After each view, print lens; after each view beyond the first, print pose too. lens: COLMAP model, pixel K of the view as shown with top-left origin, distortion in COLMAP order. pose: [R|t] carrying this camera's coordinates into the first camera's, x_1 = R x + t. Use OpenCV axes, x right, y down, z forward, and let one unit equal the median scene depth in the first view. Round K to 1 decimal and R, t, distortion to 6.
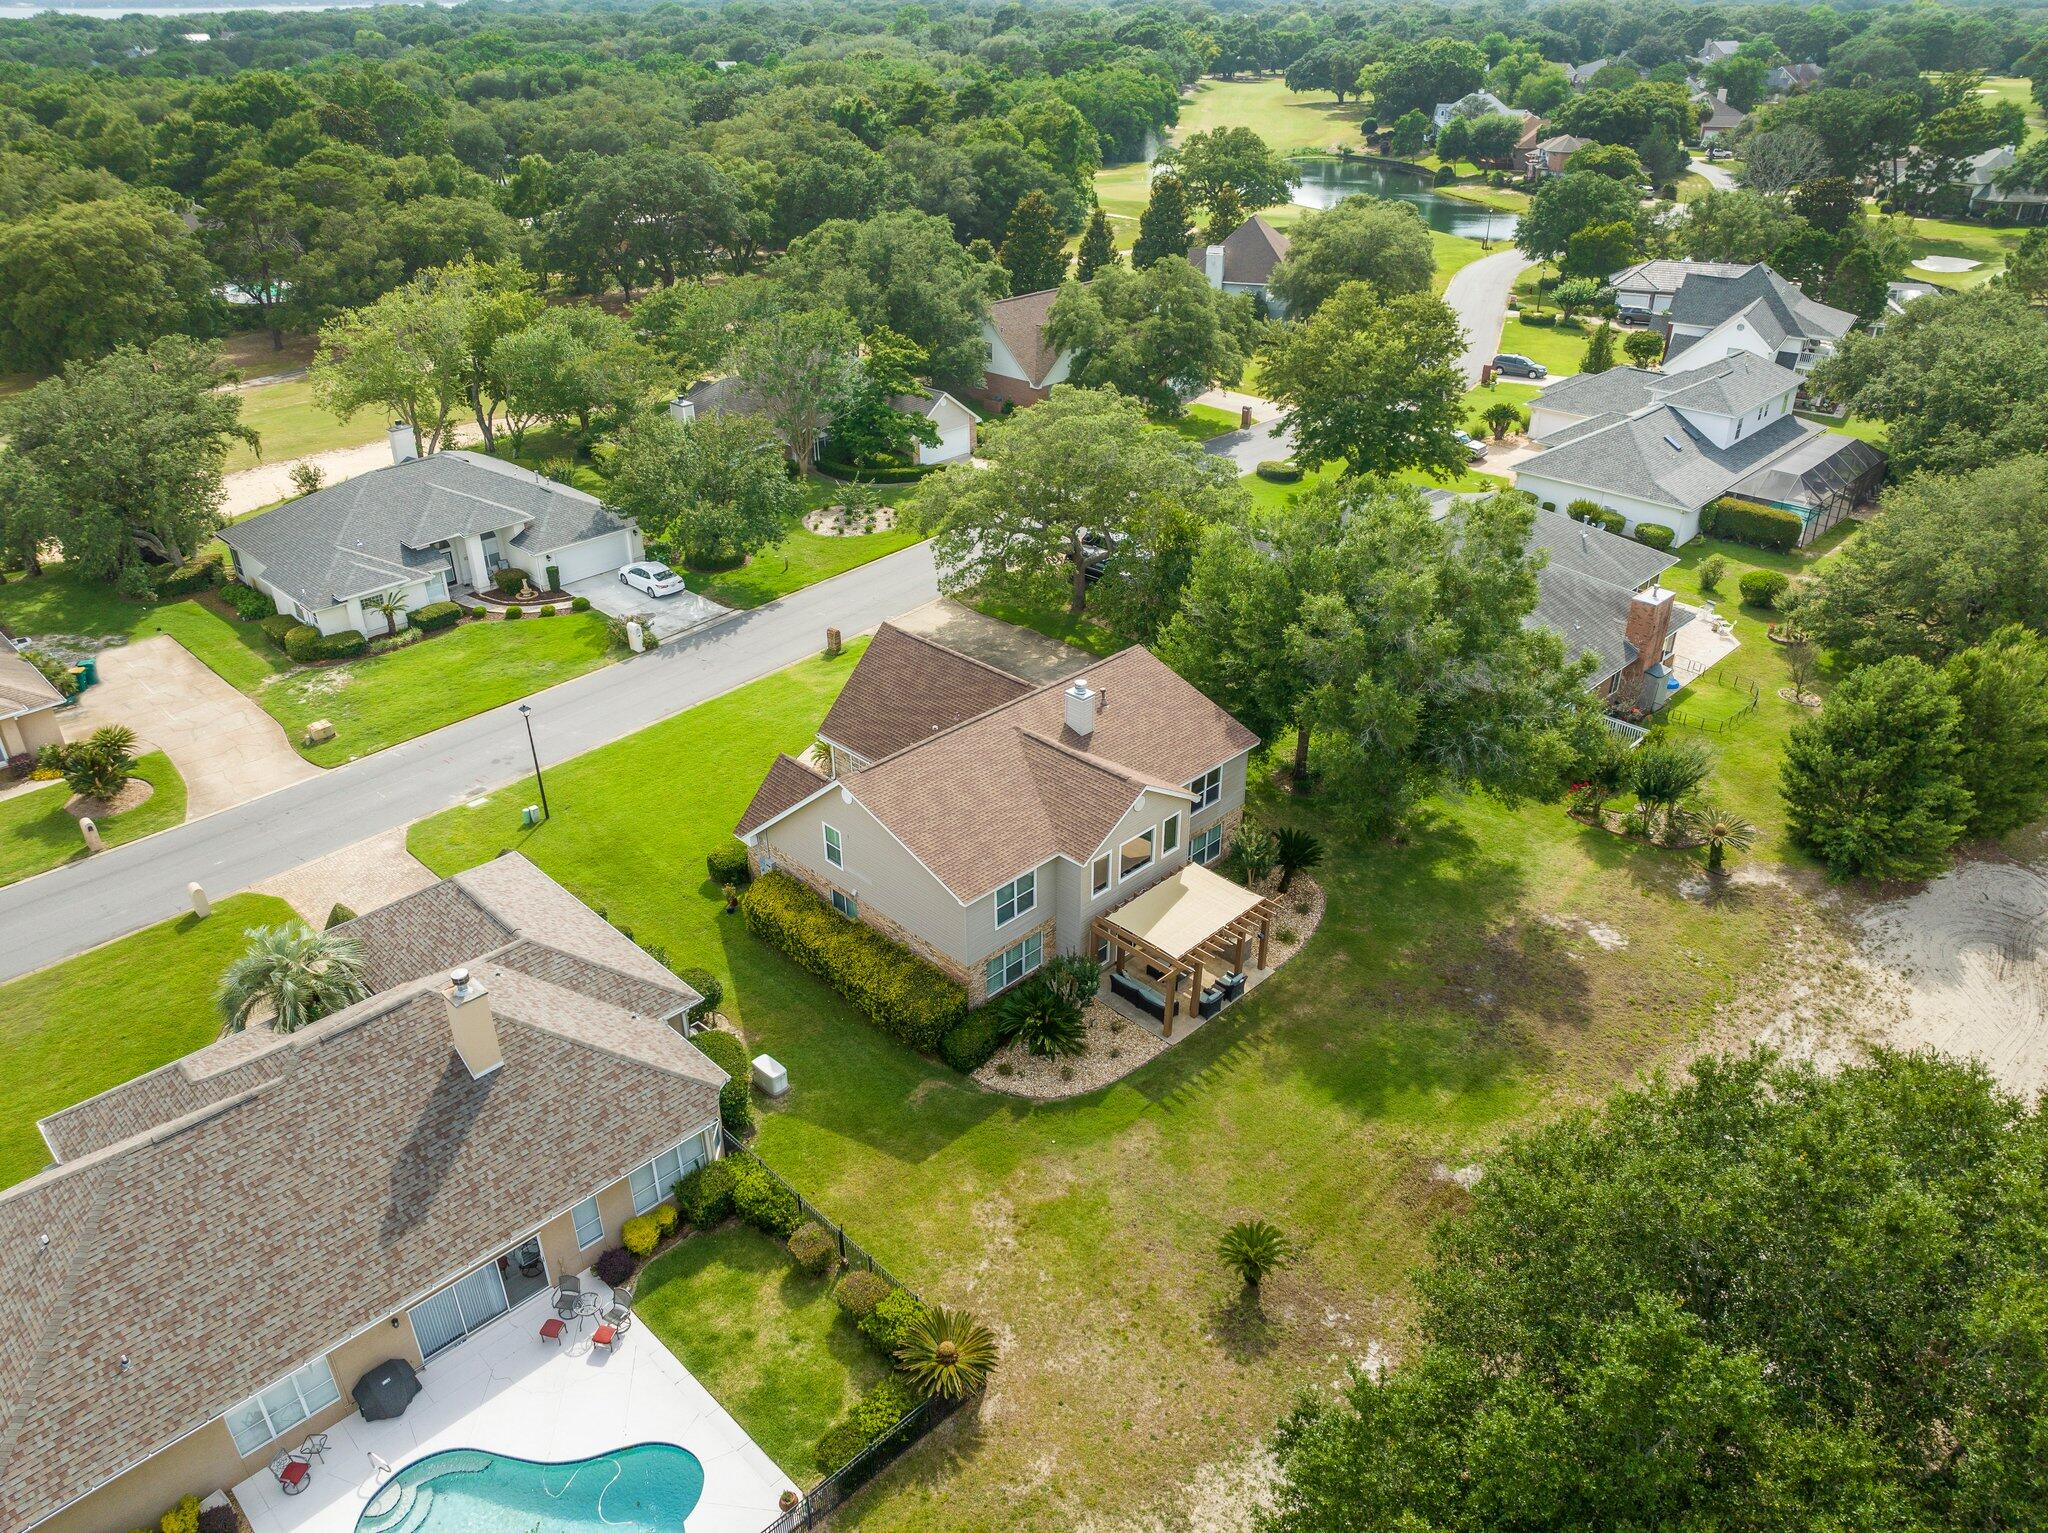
lens RADIAL K [[1439.0, 0, 1020.1], [0, 1439.0, 767.2], [0, 0, 1]] dist [-0.028095, -0.002150]
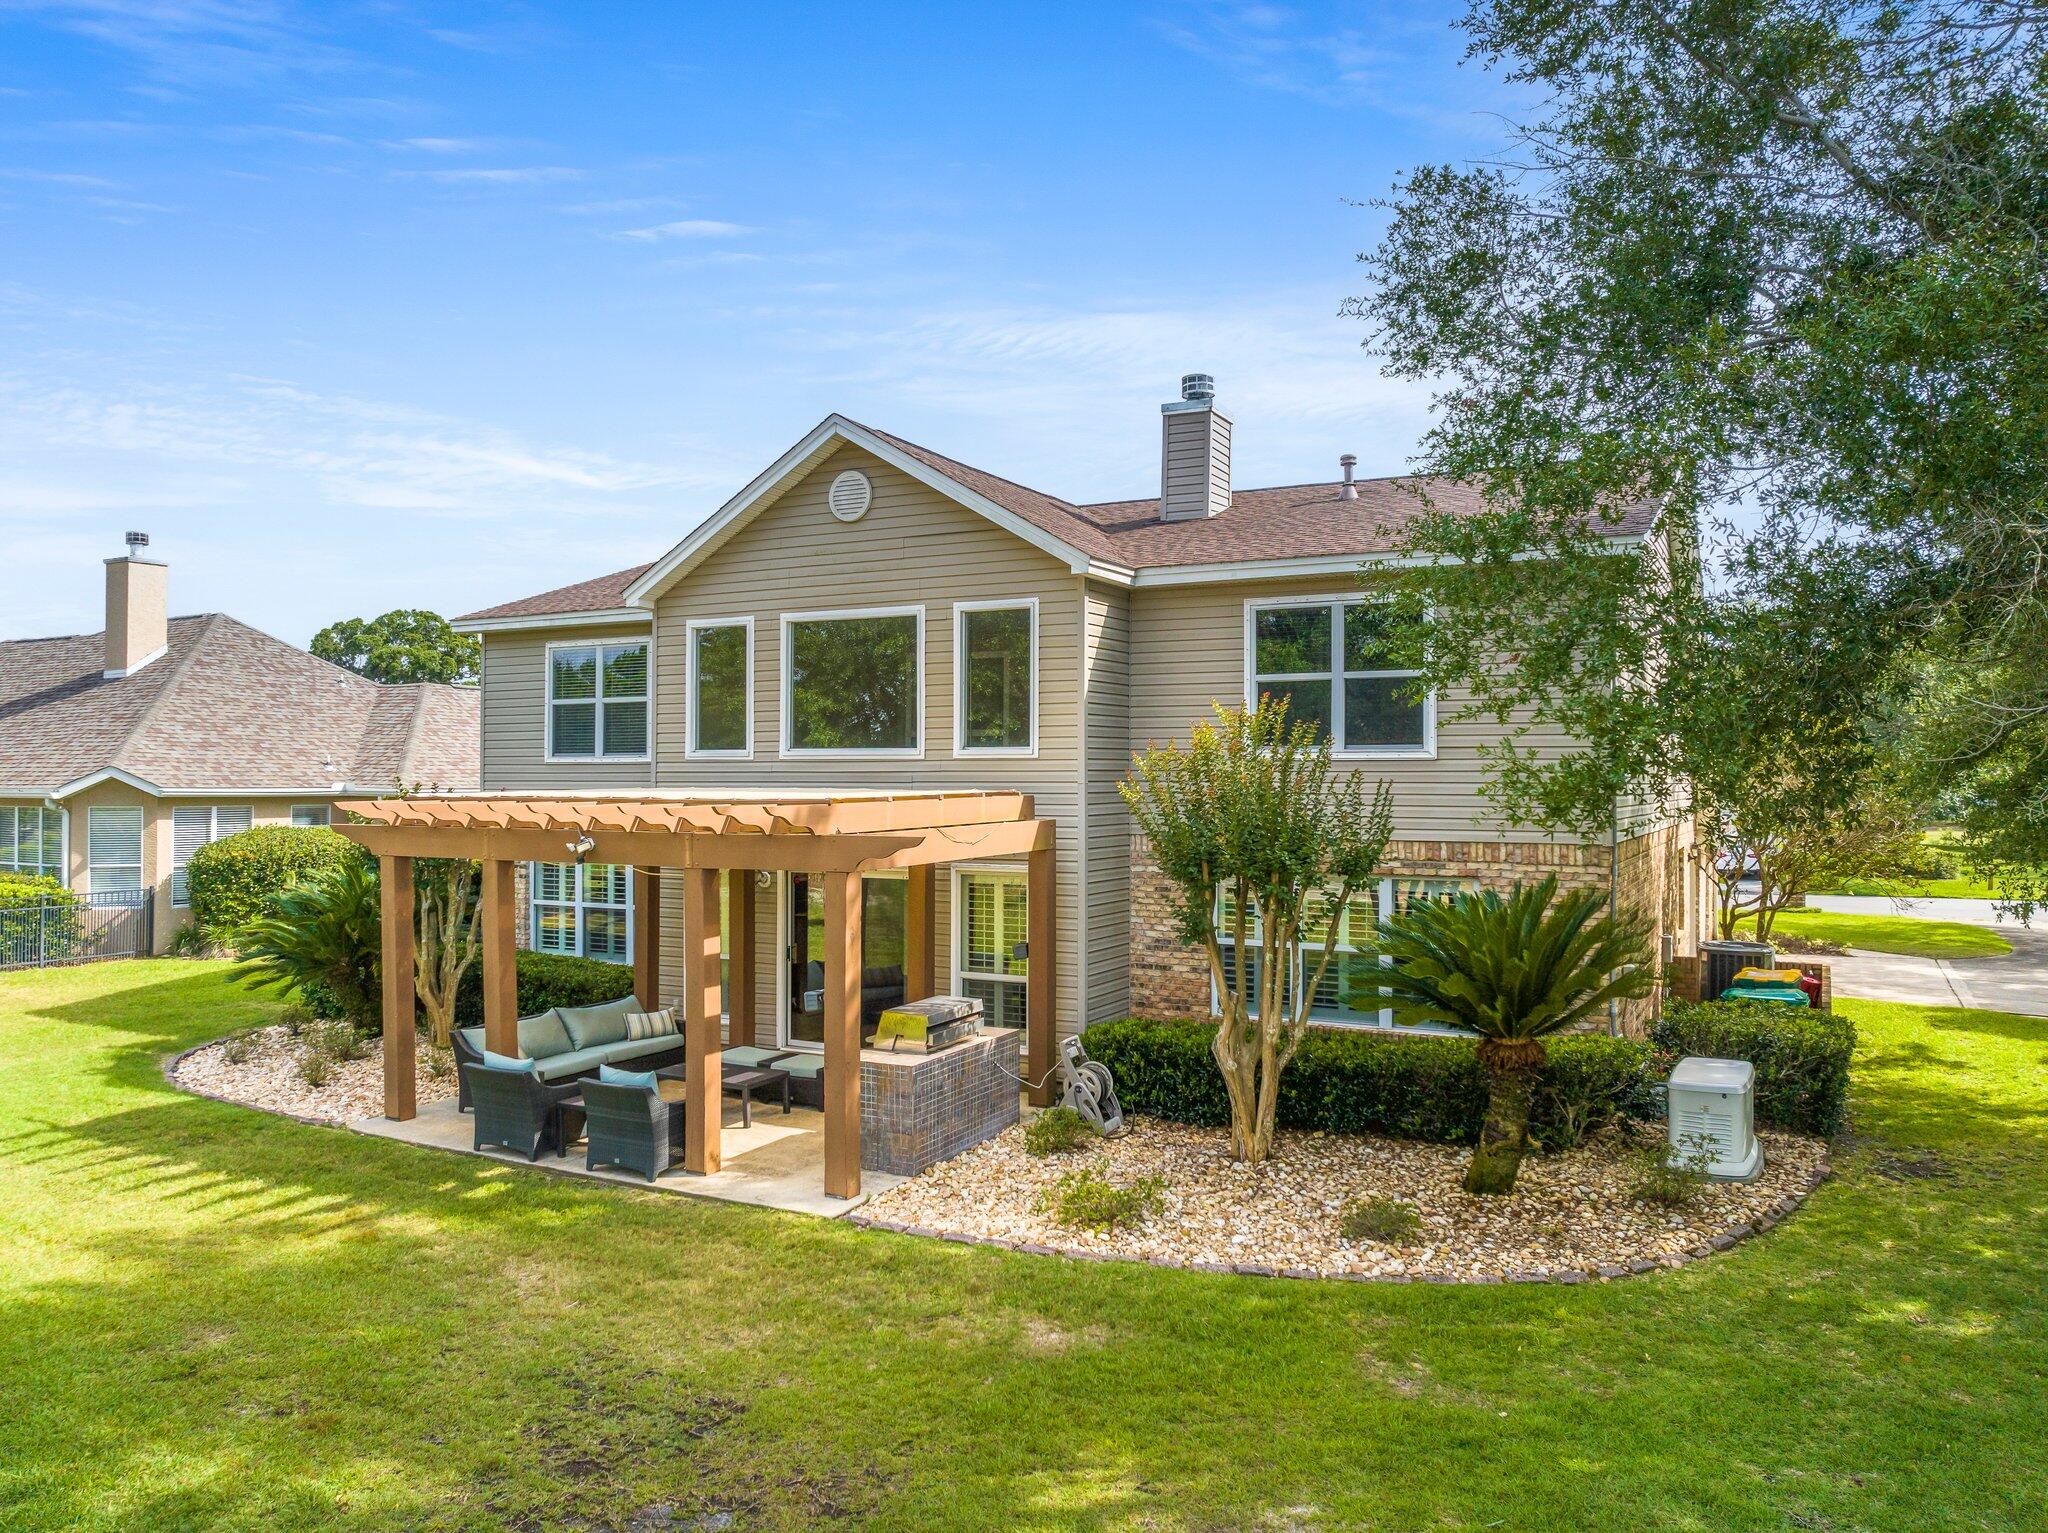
lens RADIAL K [[1457.4, 0, 1036.9], [0, 1457.4, 769.9], [0, 0, 1]] dist [-0.045219, -0.002011]
pose [[0.288476, 0.016562, -0.957344, 0.417944], [-0.477878, 0.868907, -0.128967, 0.102273], [0.829707, 0.494698, 0.258574, 1.001479]]
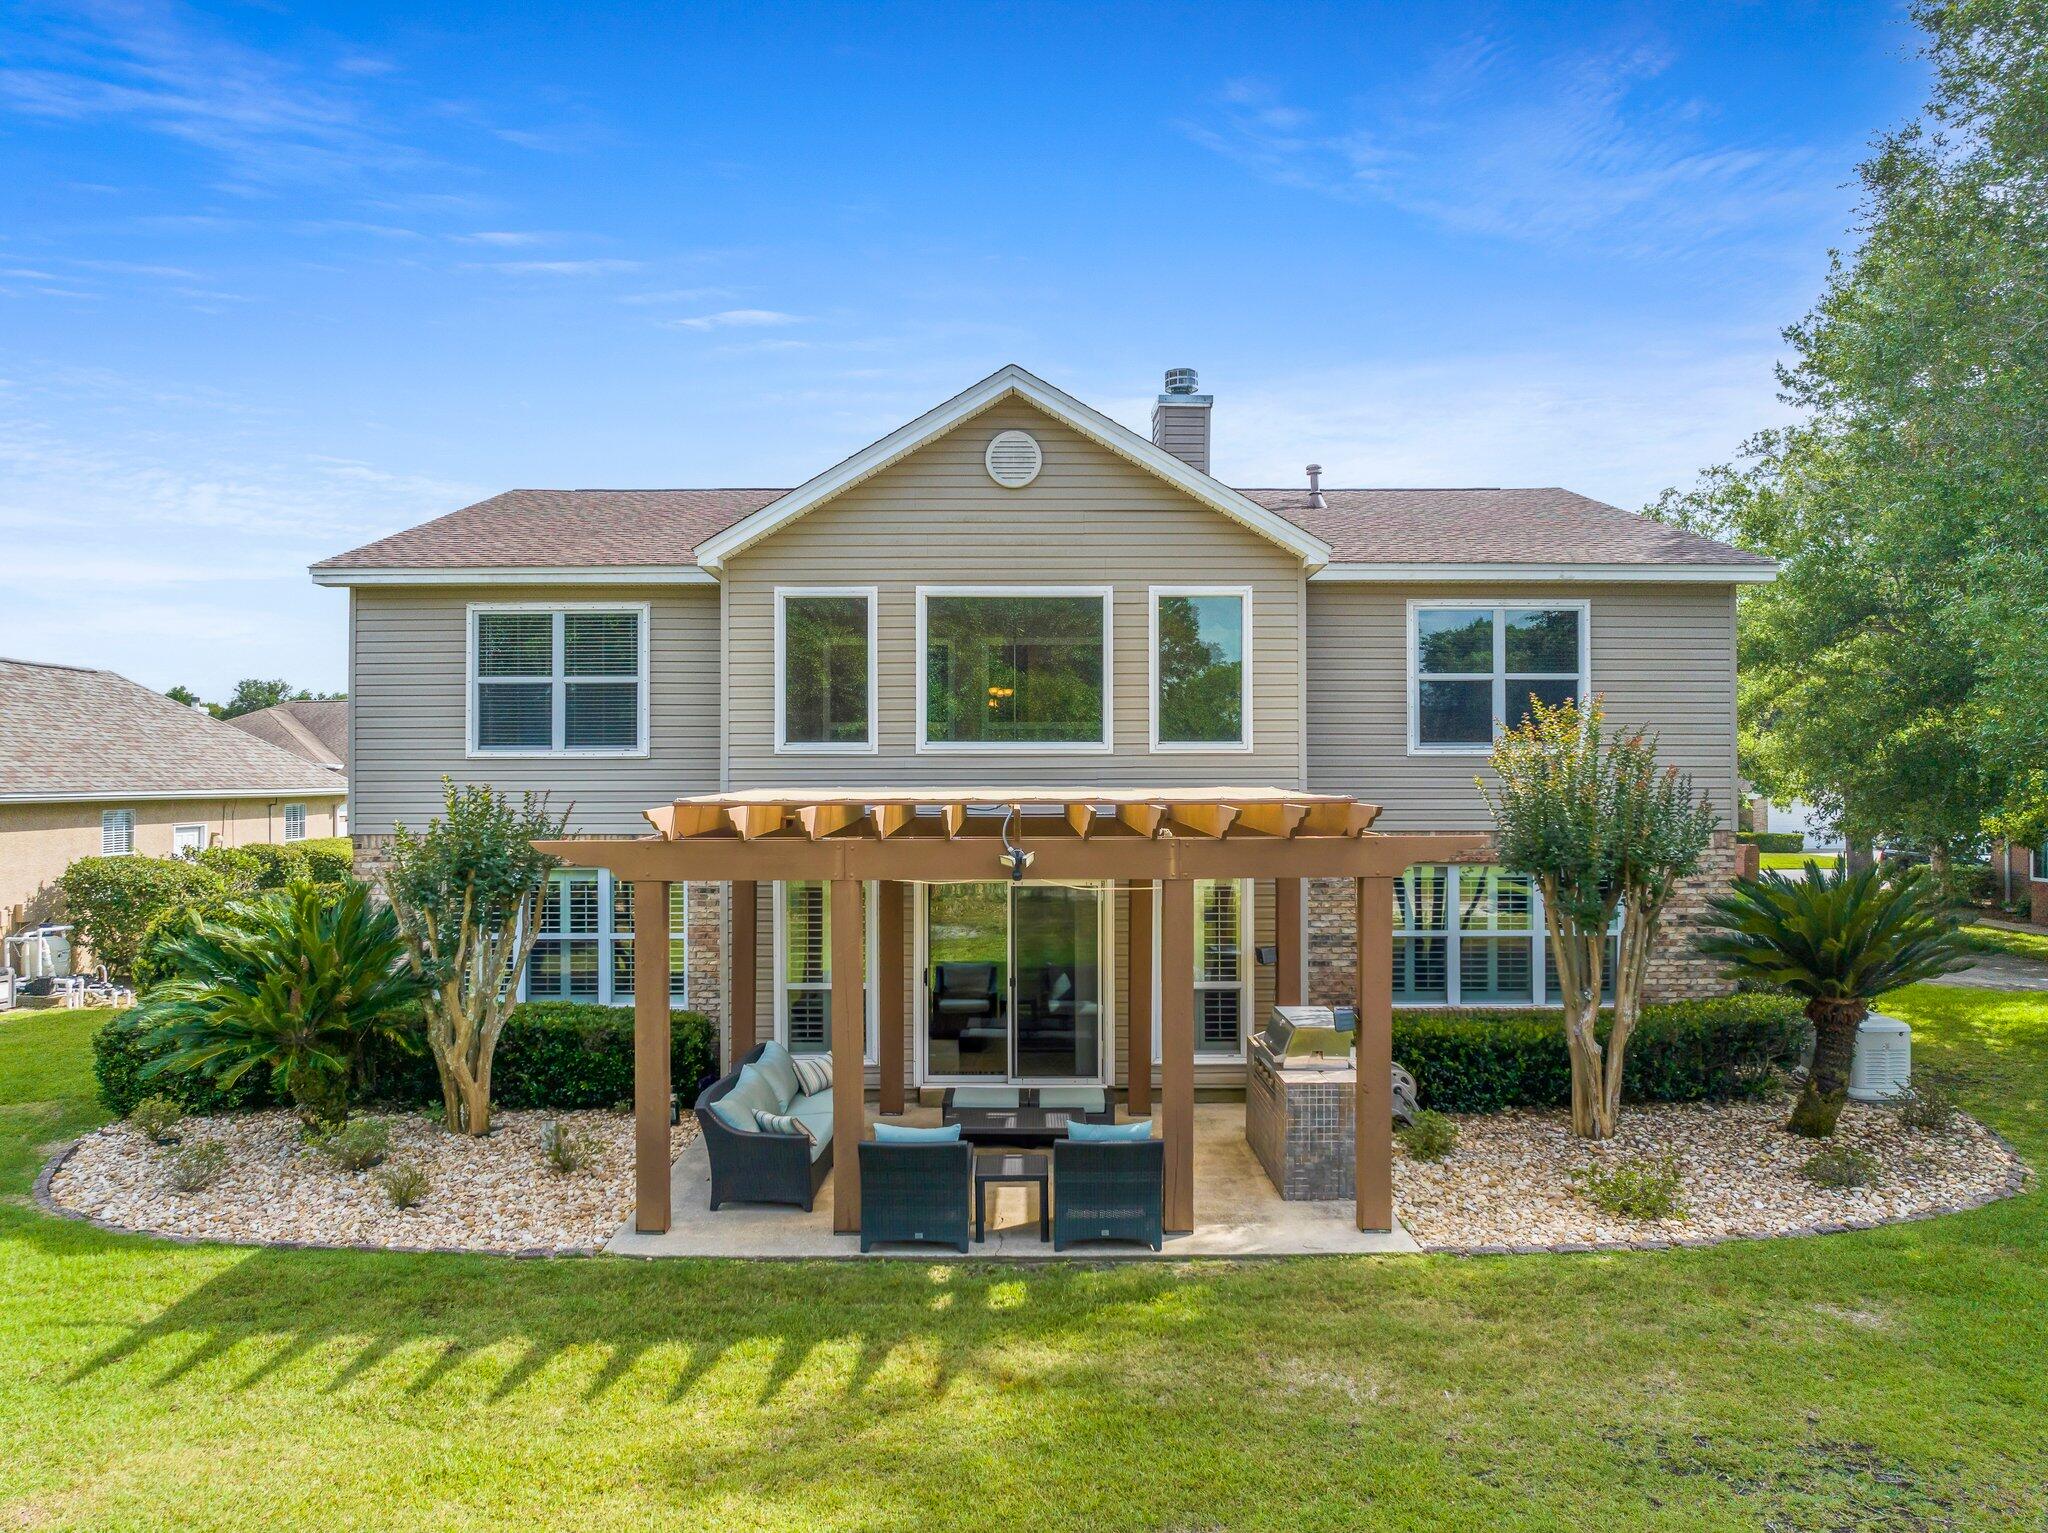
lens RADIAL K [[1438.4, 0, 1016.4], [0, 1438.4, 768.0], [0, 0, 1]] dist [-0.034116, 0.004531]
pose [[0.710082, 0.012467, -0.704009, 0.292876], [-0.357049, 0.868135, -0.344756, 0.181381], [0.606877, 0.496171, 0.620899, 0.869942]]
